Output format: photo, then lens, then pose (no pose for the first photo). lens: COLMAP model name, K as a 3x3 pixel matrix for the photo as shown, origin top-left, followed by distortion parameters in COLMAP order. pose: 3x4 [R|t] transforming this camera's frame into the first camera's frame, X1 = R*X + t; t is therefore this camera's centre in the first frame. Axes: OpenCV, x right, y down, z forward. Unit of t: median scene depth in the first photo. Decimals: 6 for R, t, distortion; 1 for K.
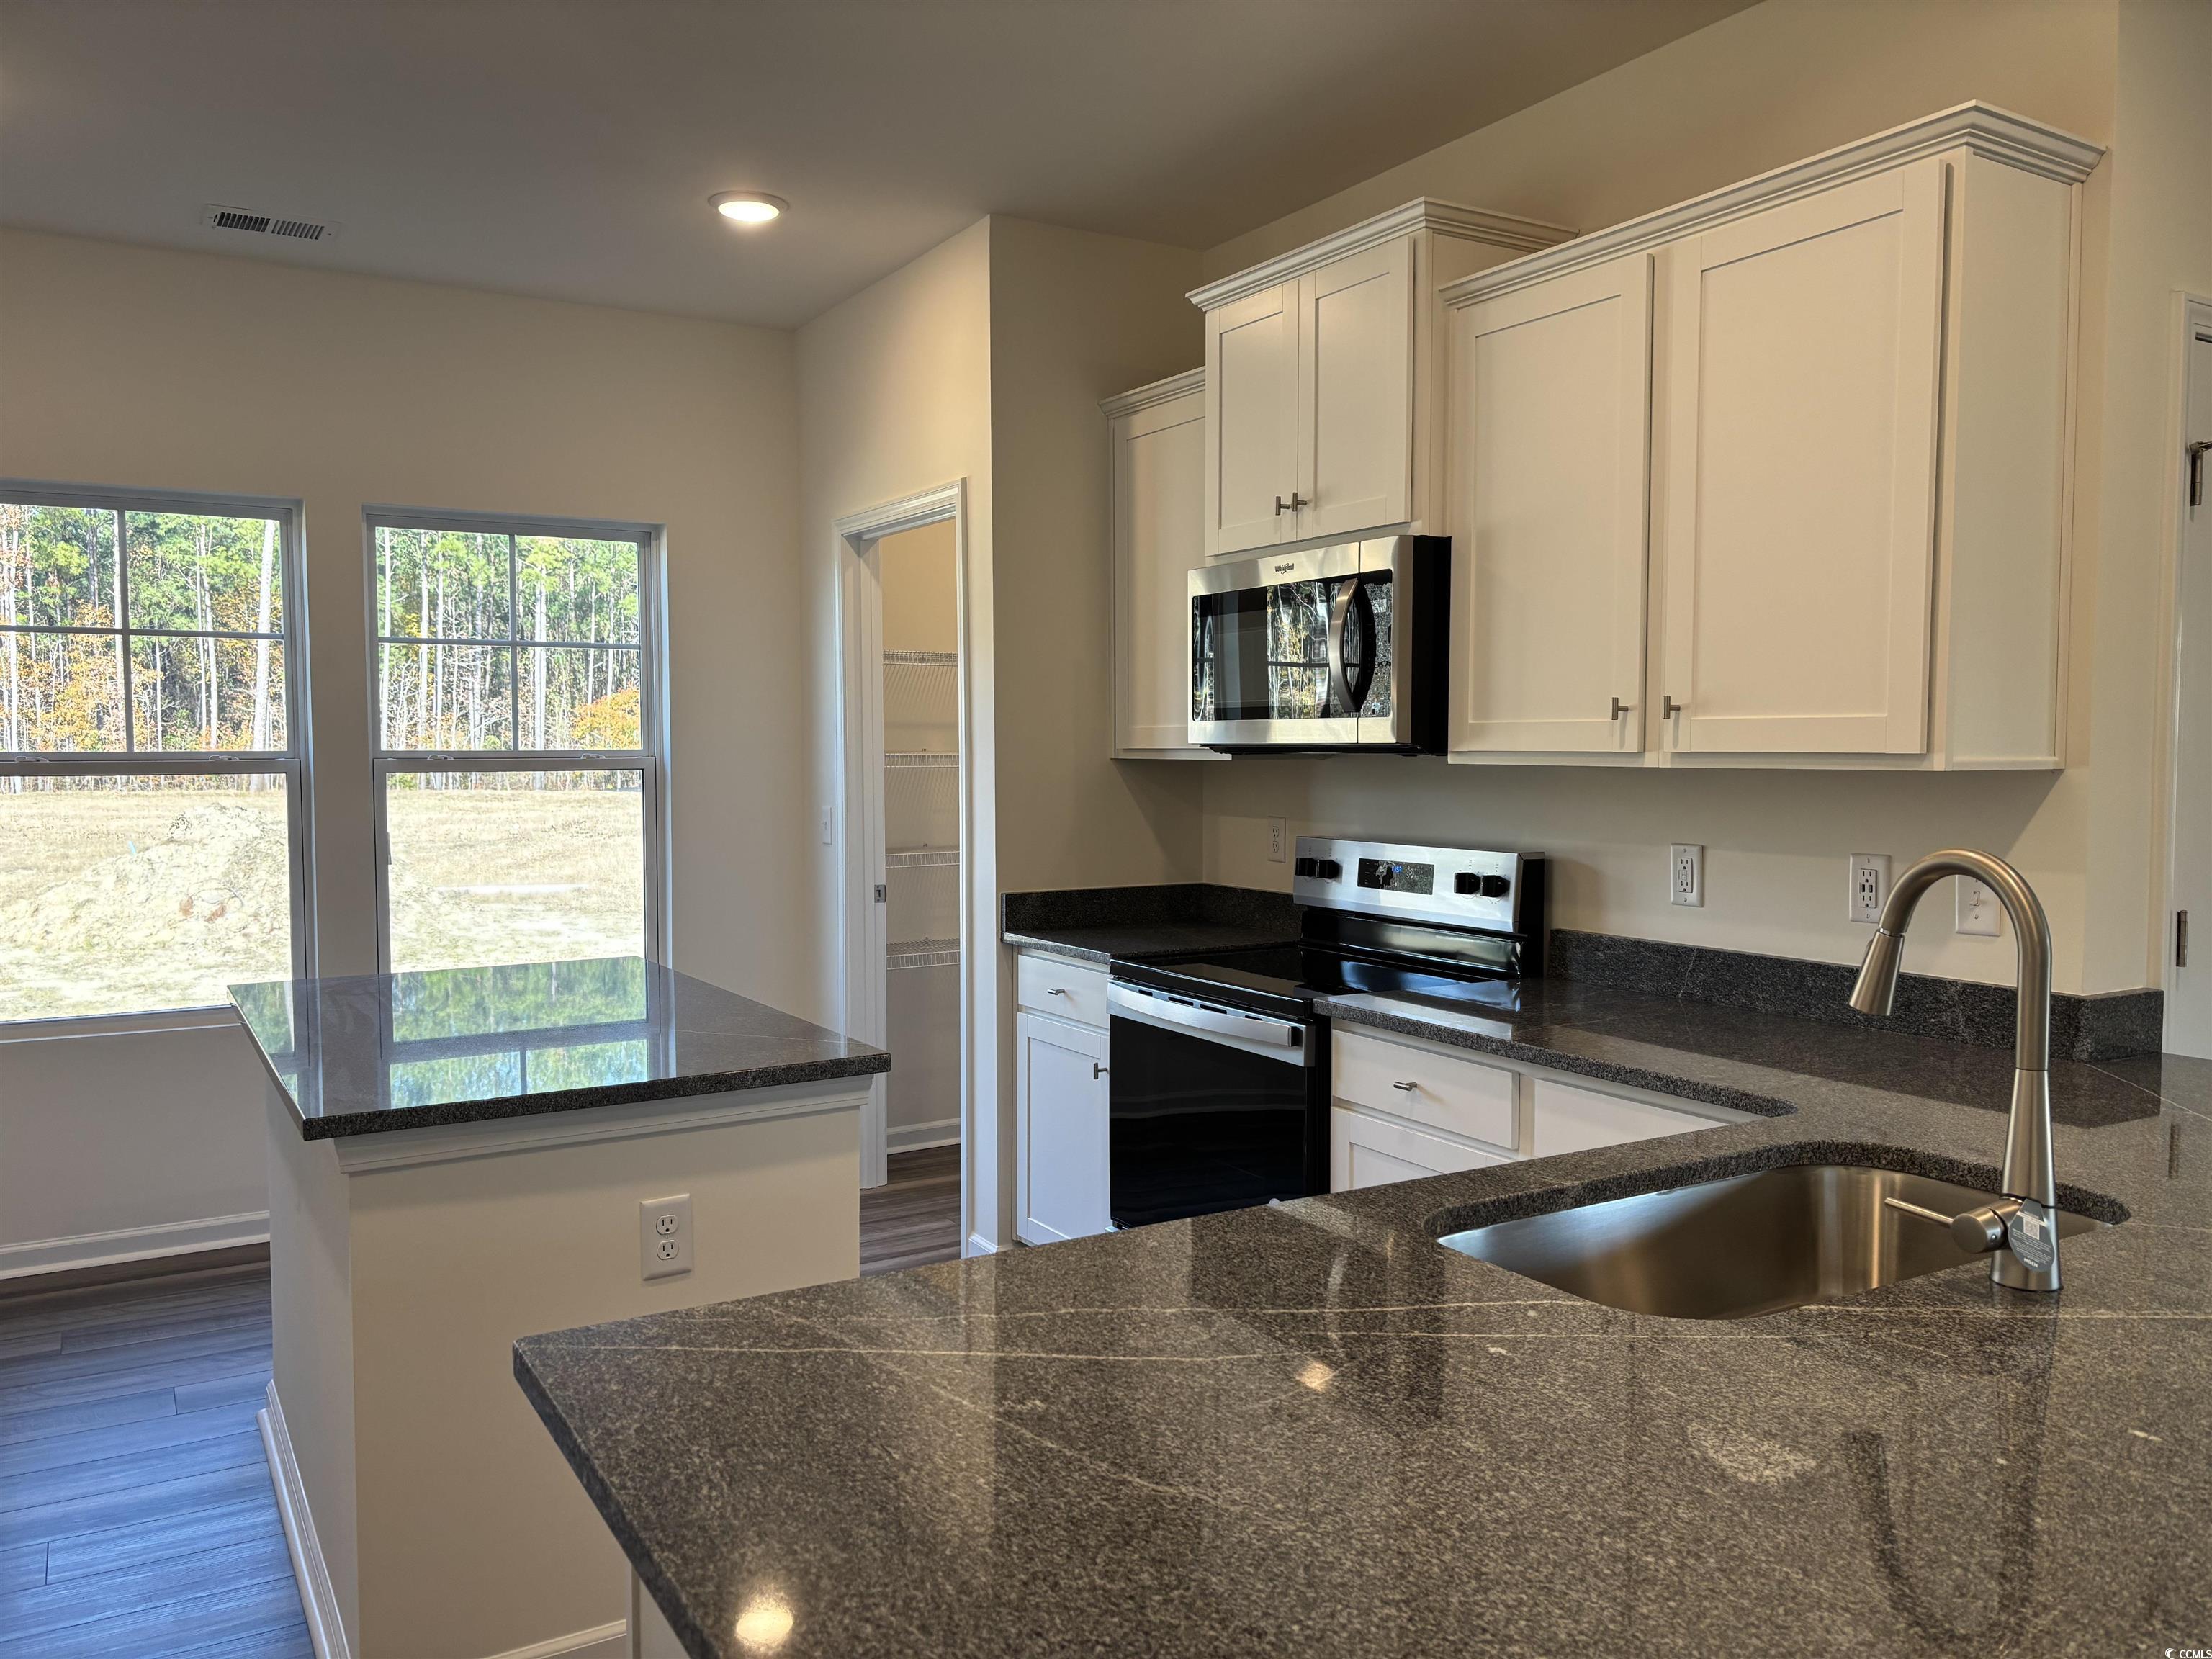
lens RADIAL K [[1680.3, 0, 1105.5], [0, 1680.3, 831.0], [0, 0, 1]] dist [0.066642, -0.060796]
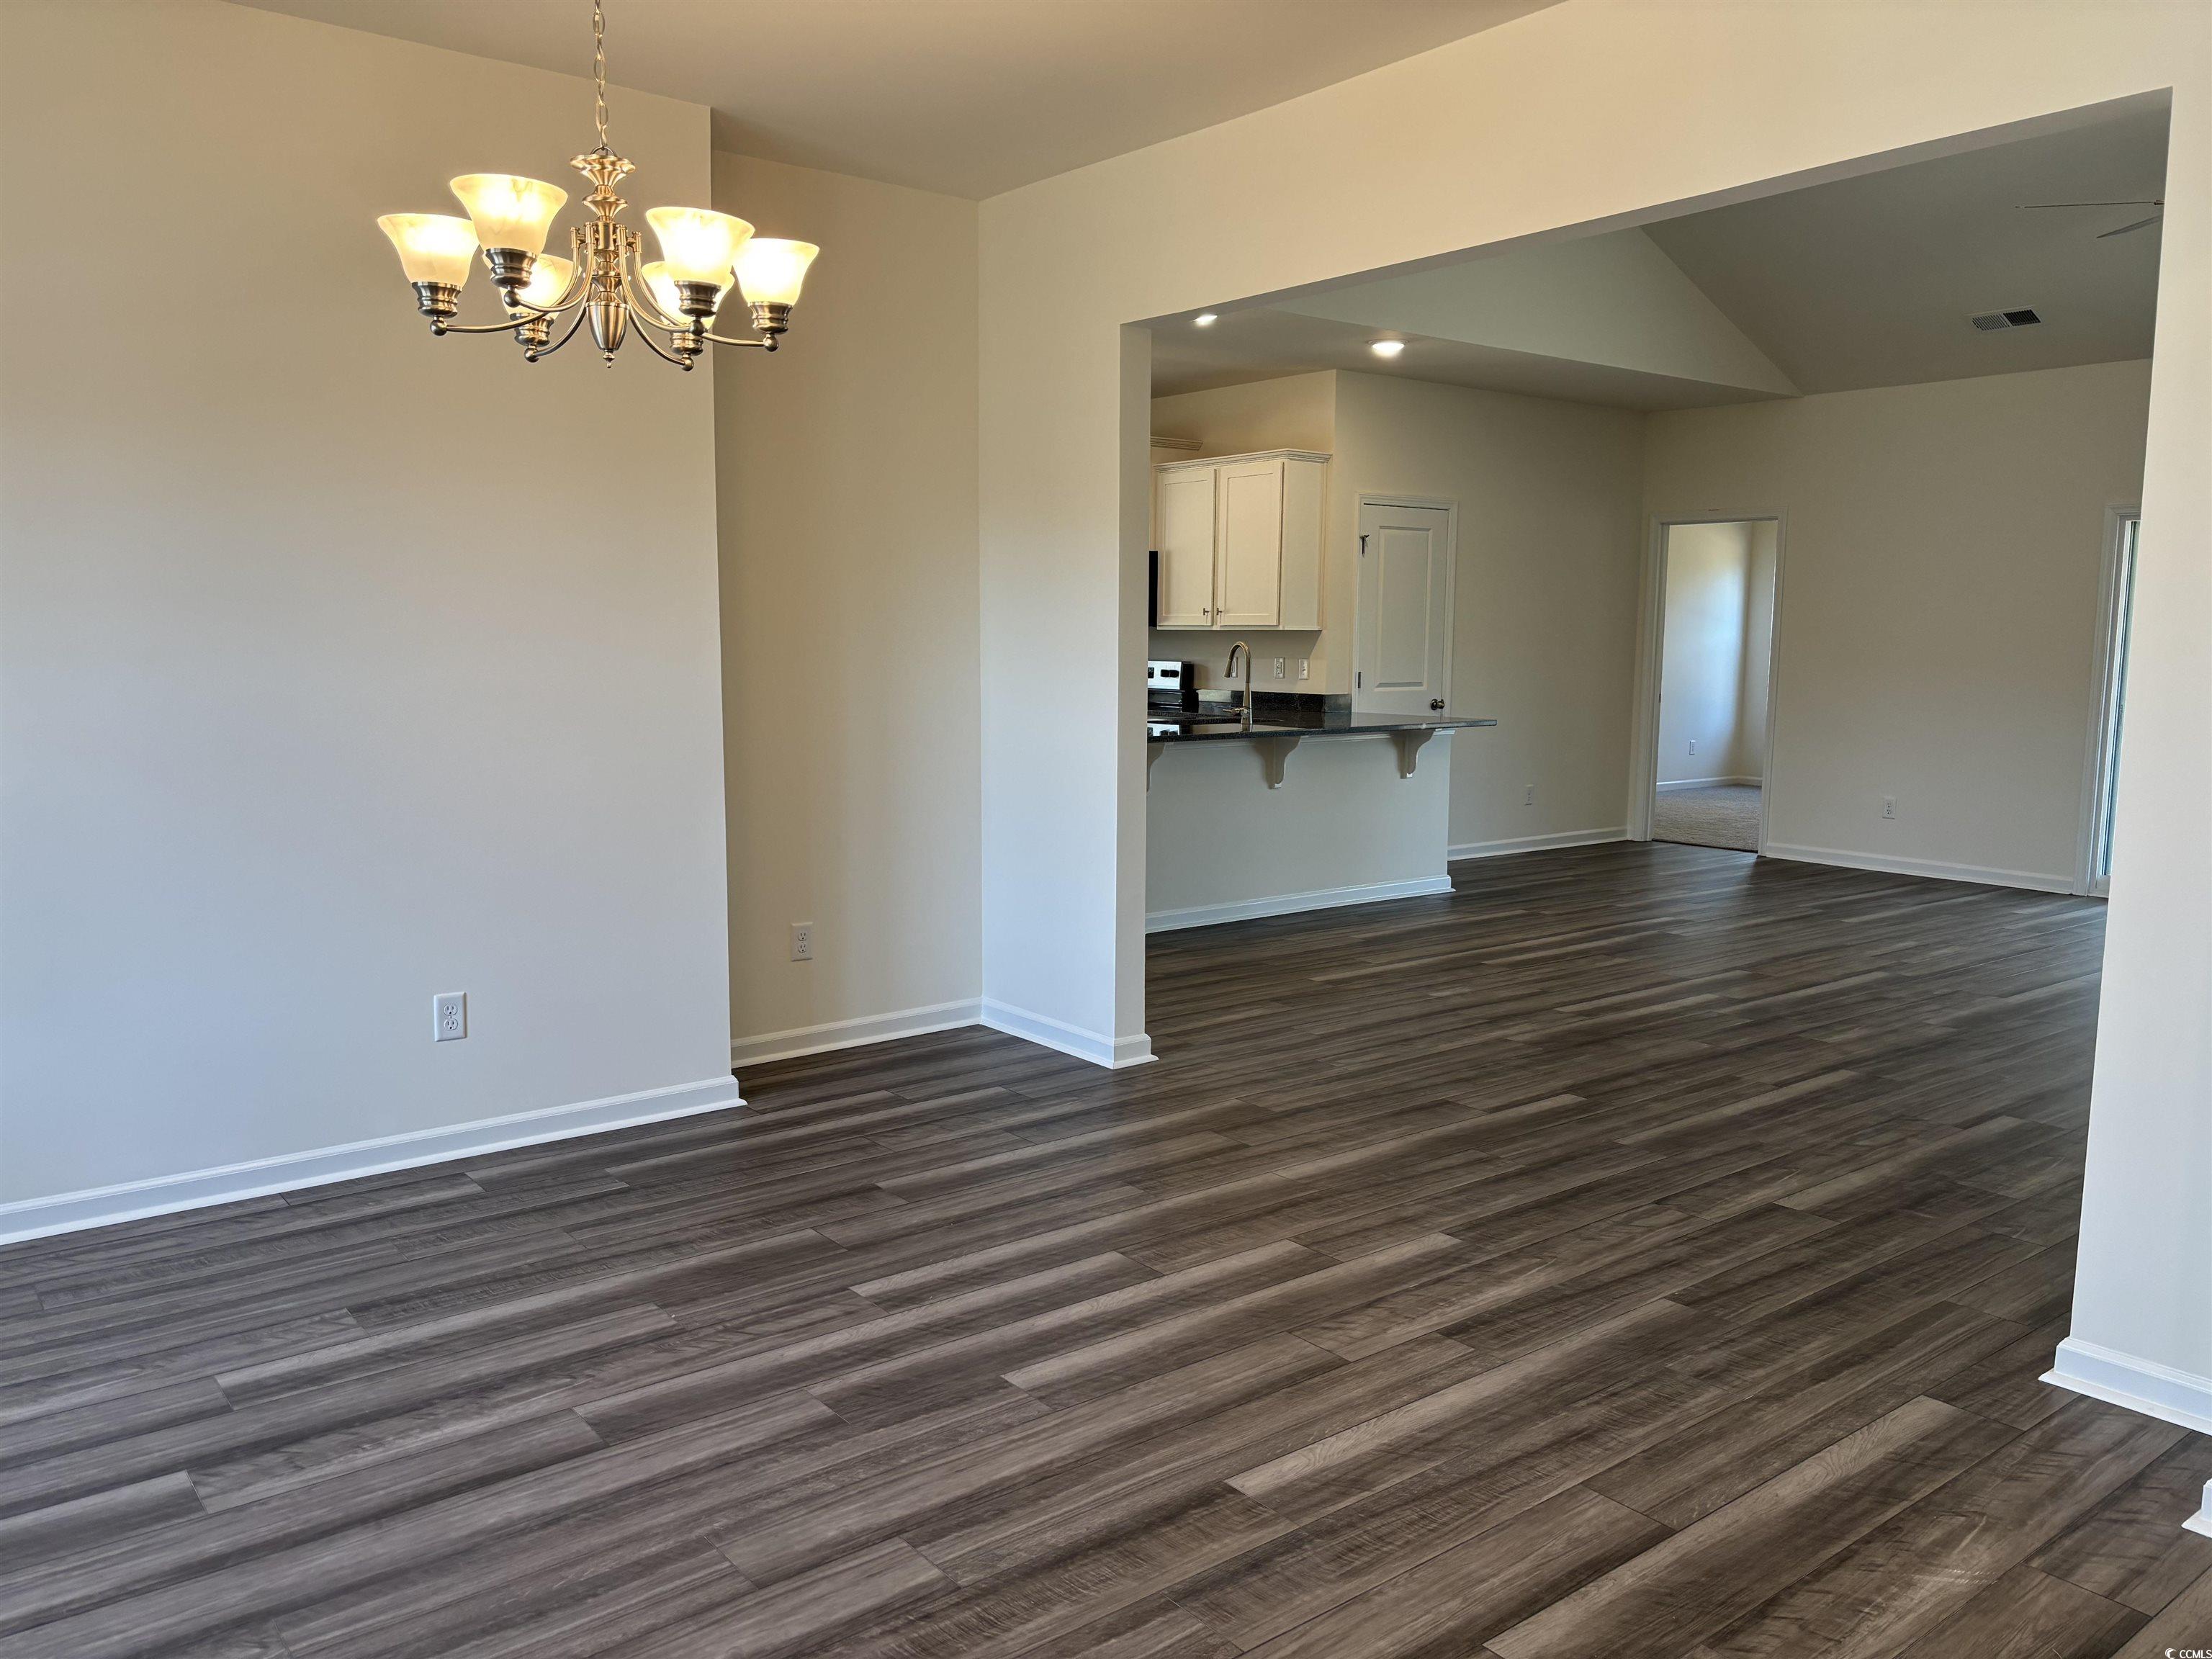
lens RADIAL K [[1680.3, 0, 1144.1], [0, 1680.3, 817.3], [0, 0, 1]] dist [0.066642, -0.060796]
pose [[0.990224, -0.009482, 0.139166, -0.211124], [0.001370, 0.998300, 0.058272, 0.107423], [-0.139482, -0.057512, 0.988553, -1.773200]]
